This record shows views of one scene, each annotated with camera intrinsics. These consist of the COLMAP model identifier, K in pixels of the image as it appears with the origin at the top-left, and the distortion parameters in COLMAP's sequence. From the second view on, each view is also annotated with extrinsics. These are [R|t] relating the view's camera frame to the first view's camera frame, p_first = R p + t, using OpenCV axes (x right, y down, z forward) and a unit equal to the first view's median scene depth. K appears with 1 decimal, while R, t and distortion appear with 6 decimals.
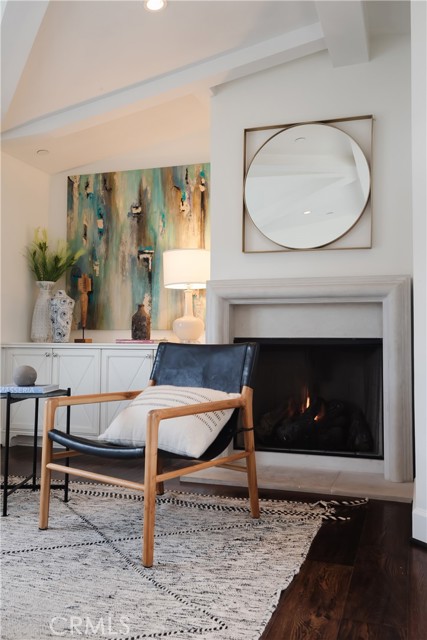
lens RADIAL K [[569.4, 0, 217.9], [0, 569.4, 316.5], [0, 0, 1]] dist [0.056962, -0.008111]
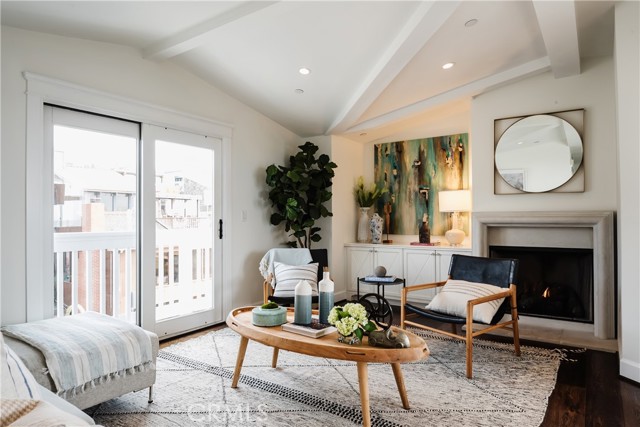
lens RADIAL K [[395.6, 0, 319.9], [0, 395.6, 214.4], [0, 0, 1]] dist [0.010575, -0.011550]
pose [[0.962777, -0.015415, -0.269858, -0.134264], [0.026722, 0.998910, 0.038279, -0.112025], [0.268974, -0.044065, 0.962139, -0.246564]]
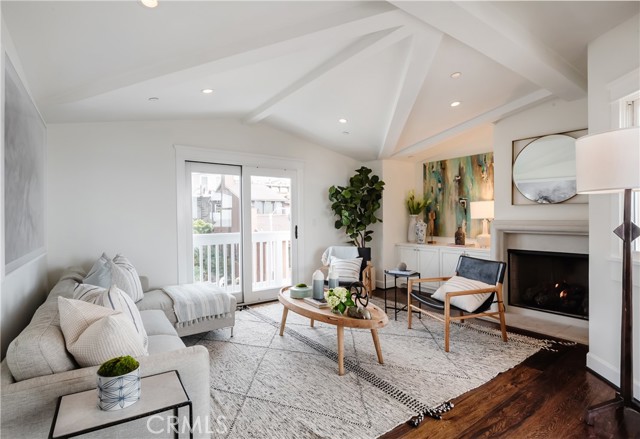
lens RADIAL K [[322.6, 0, 310.8], [0, 322.6, 222.2], [0, 0, 1]] dist [0.000577, -0.010504]
pose [[0.804224, -0.006590, -0.594290, 0.142330], [0.046264, 0.997598, 0.051545, -0.142255], [0.592523, -0.068948, 0.802597, -0.279554]]
